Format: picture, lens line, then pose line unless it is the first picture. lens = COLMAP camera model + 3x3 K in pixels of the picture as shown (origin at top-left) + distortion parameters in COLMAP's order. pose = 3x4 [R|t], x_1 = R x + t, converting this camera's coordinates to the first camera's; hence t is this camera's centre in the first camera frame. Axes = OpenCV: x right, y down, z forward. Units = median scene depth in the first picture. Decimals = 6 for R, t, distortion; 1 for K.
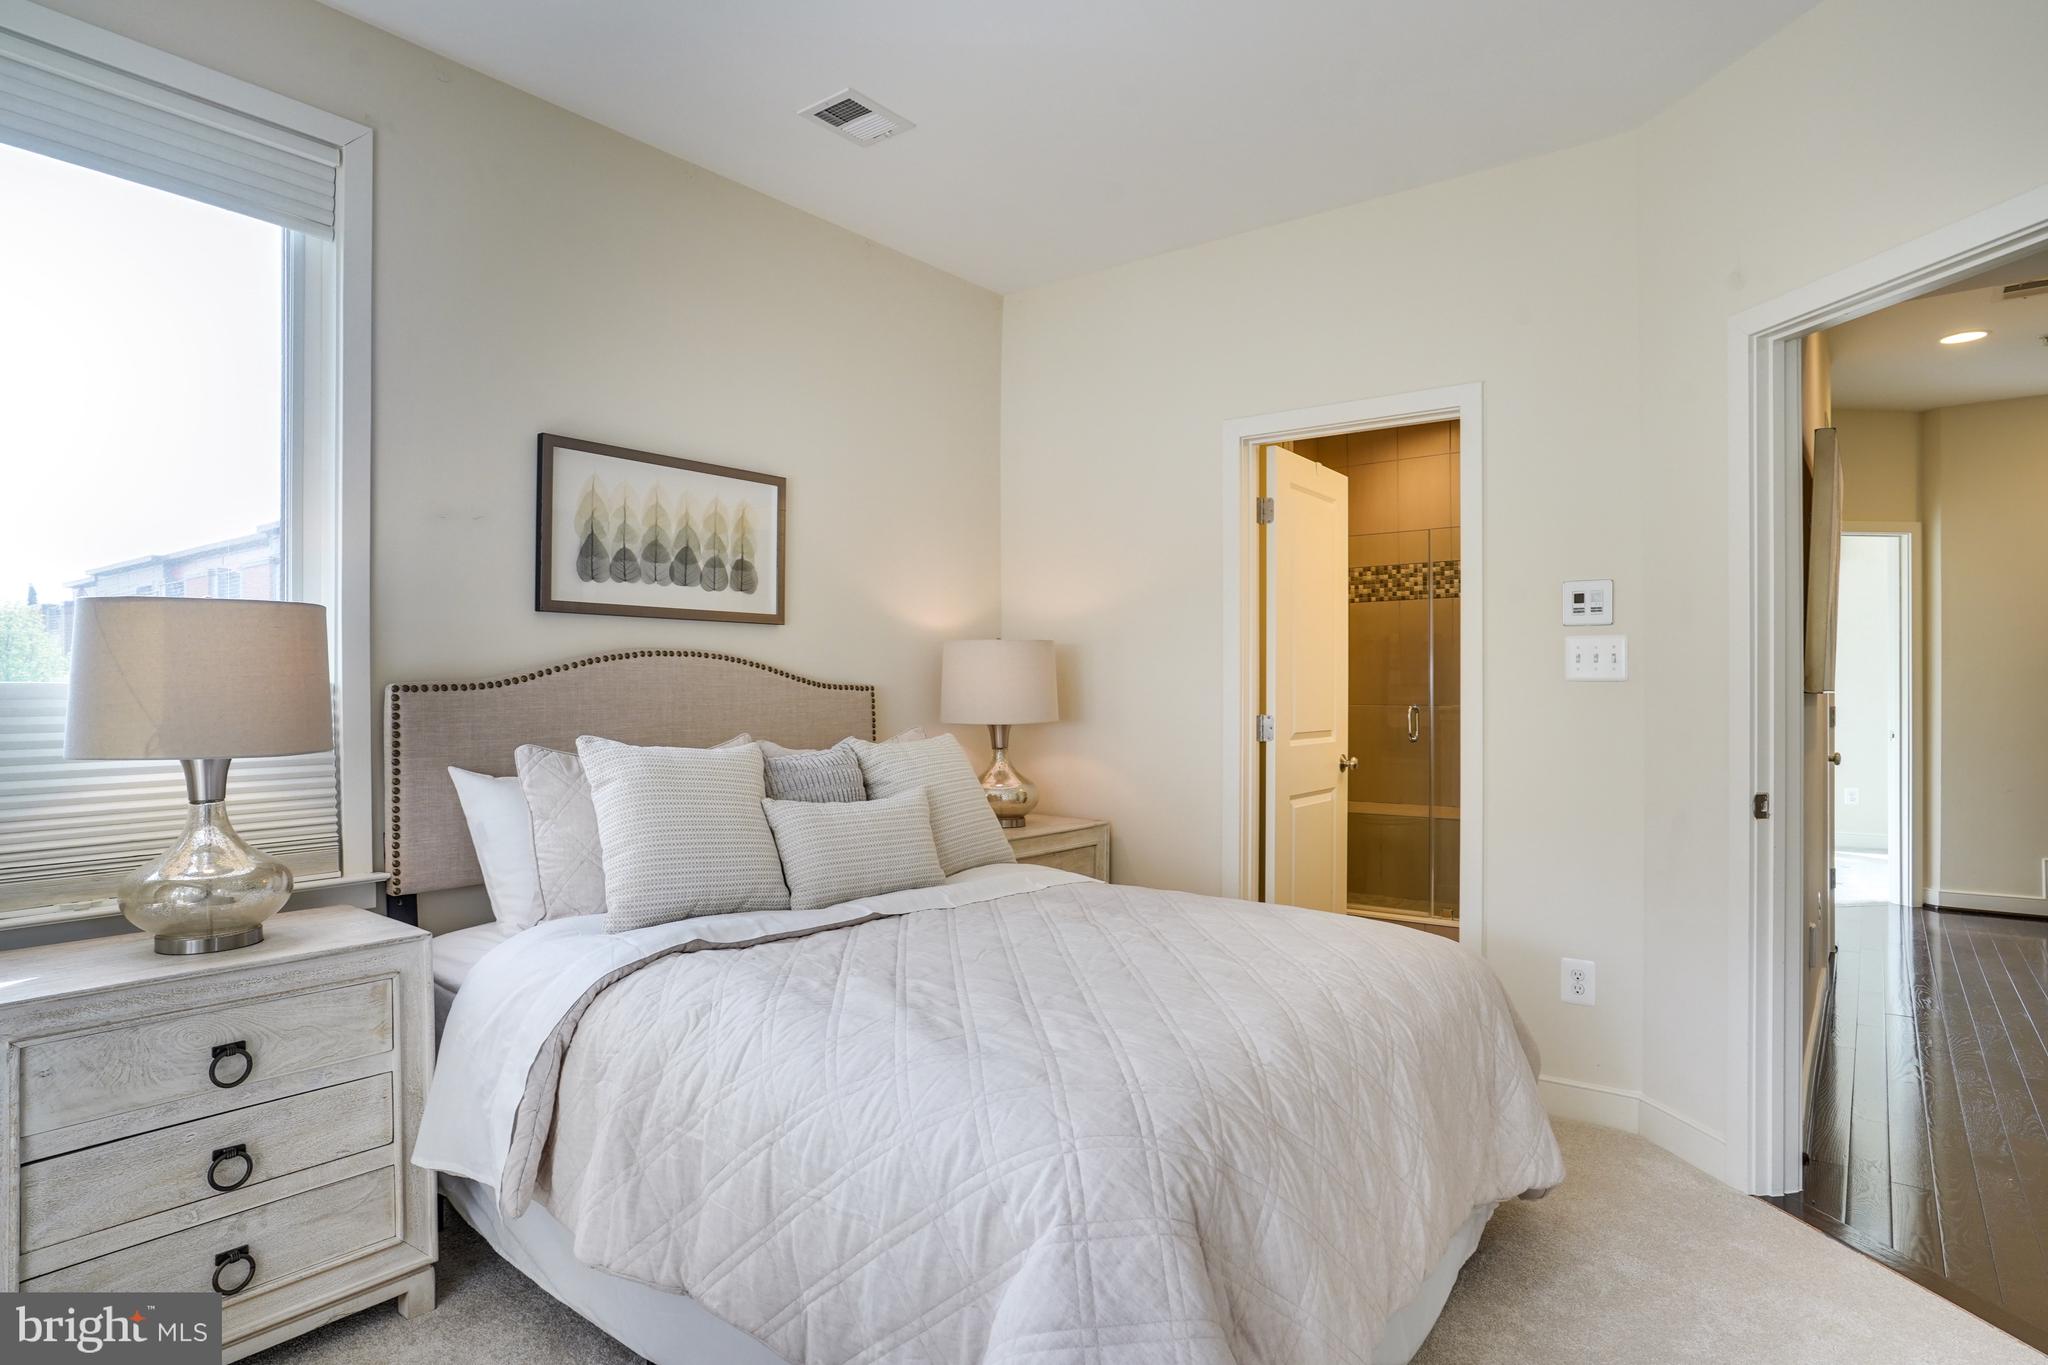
lens RADIAL K [[1108.1, 0, 1023.4], [0, 1108.1, 682.5], [0, 0, 1]] dist [-0.001319, 0.000133]
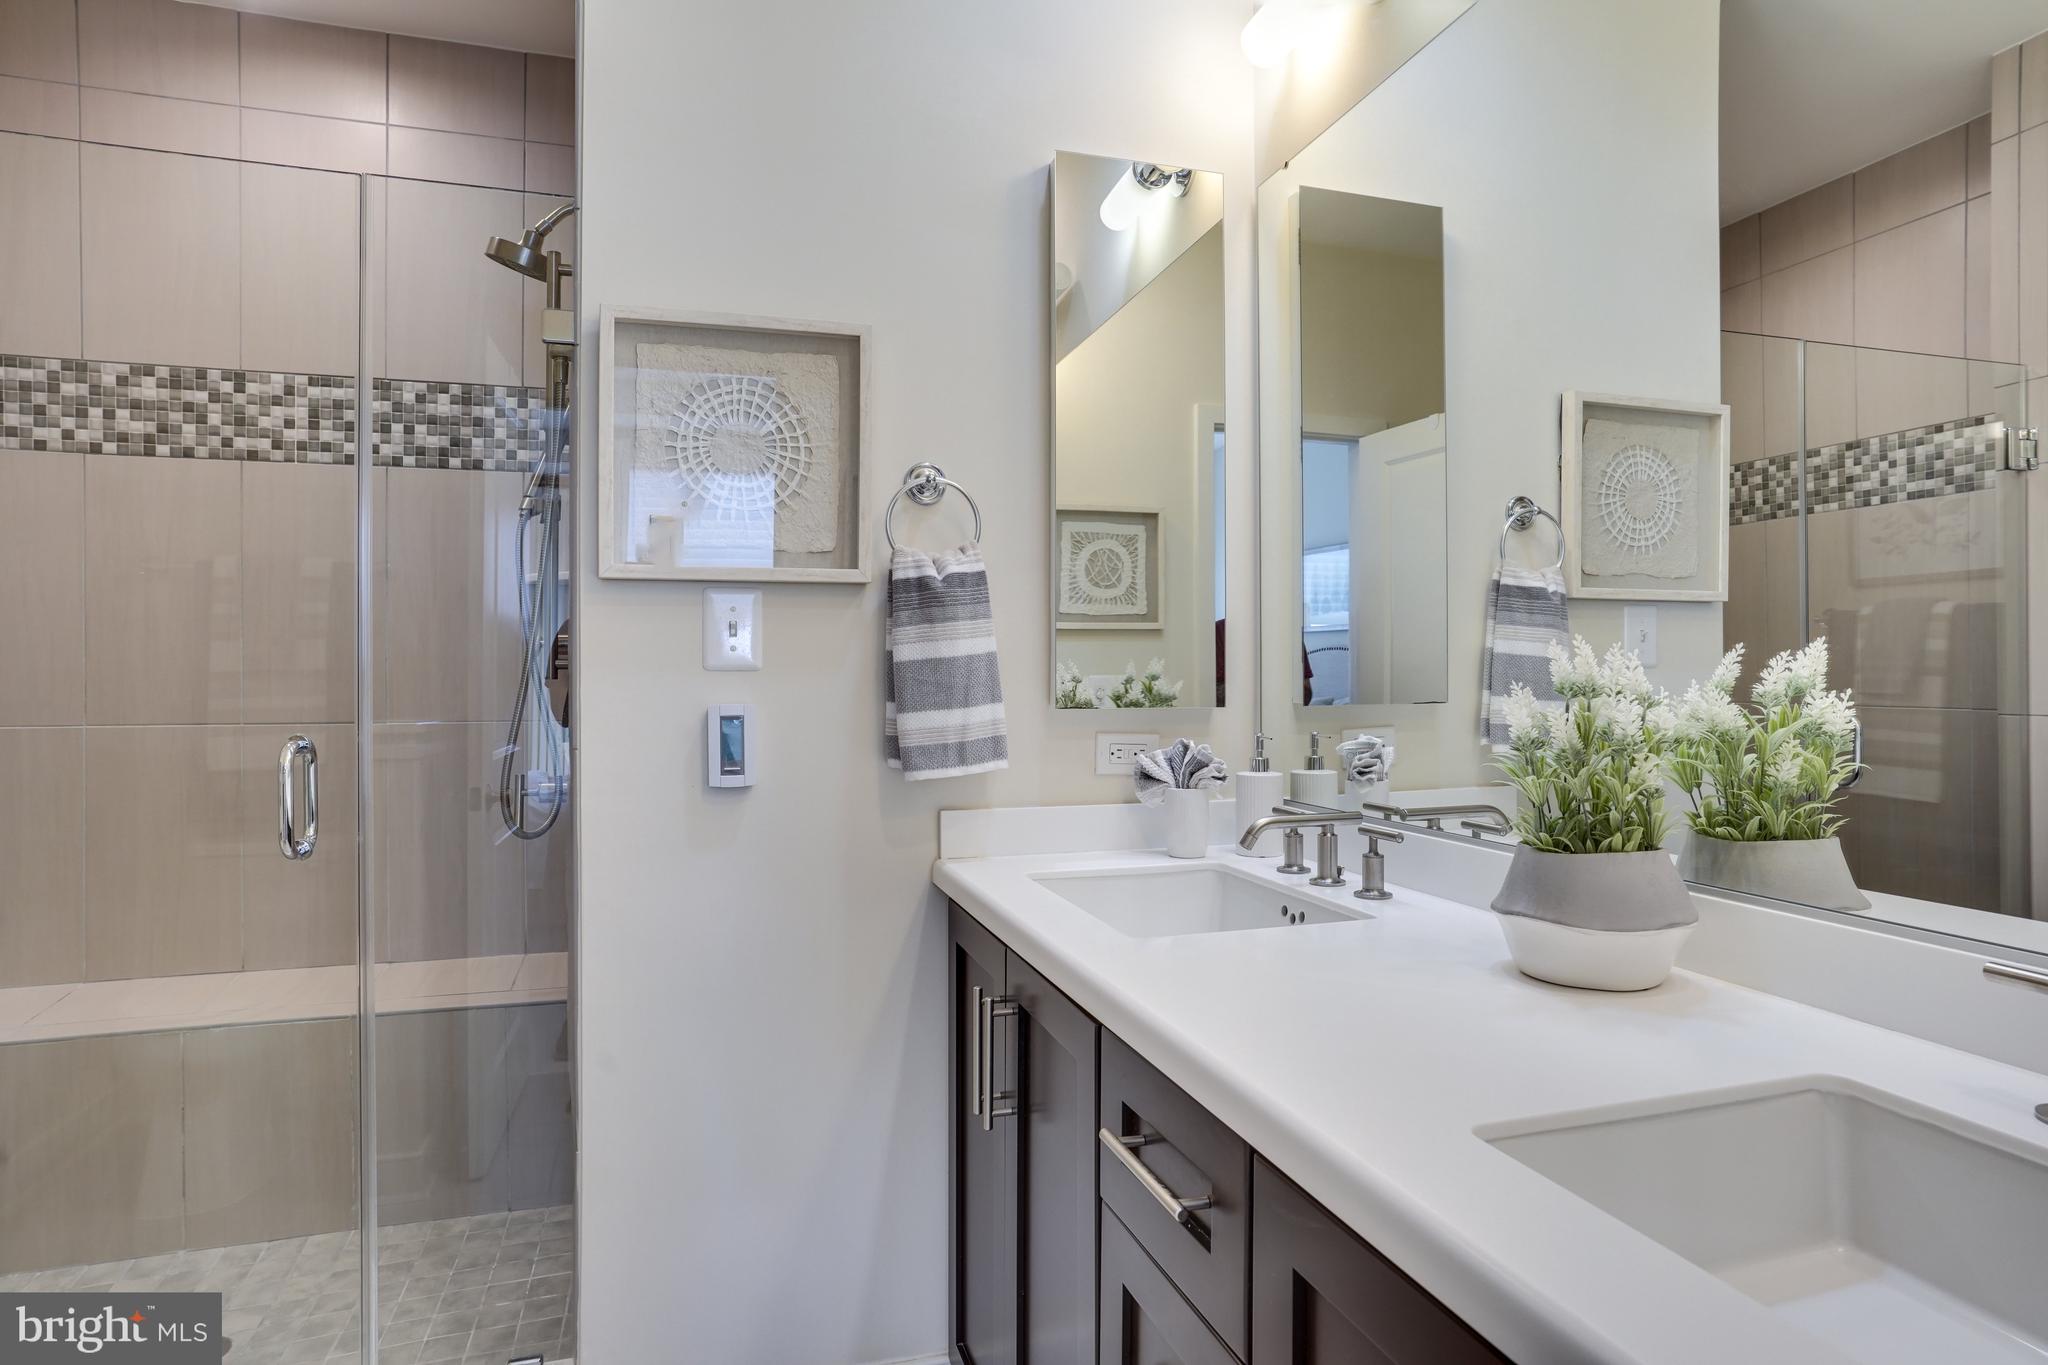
lens RADIAL K [[1108.1, 0, 1024.2], [0, 1108.1, 677.6], [0, 0, 1]] dist [-0.001319, 0.000133]
pose [[0.580222, 0.000026, 0.814458, 0.178866], [-0.003287, 0.999992, 0.002309, 0.001865], [-0.814452, -0.004017, 0.580218, 0.541077]]
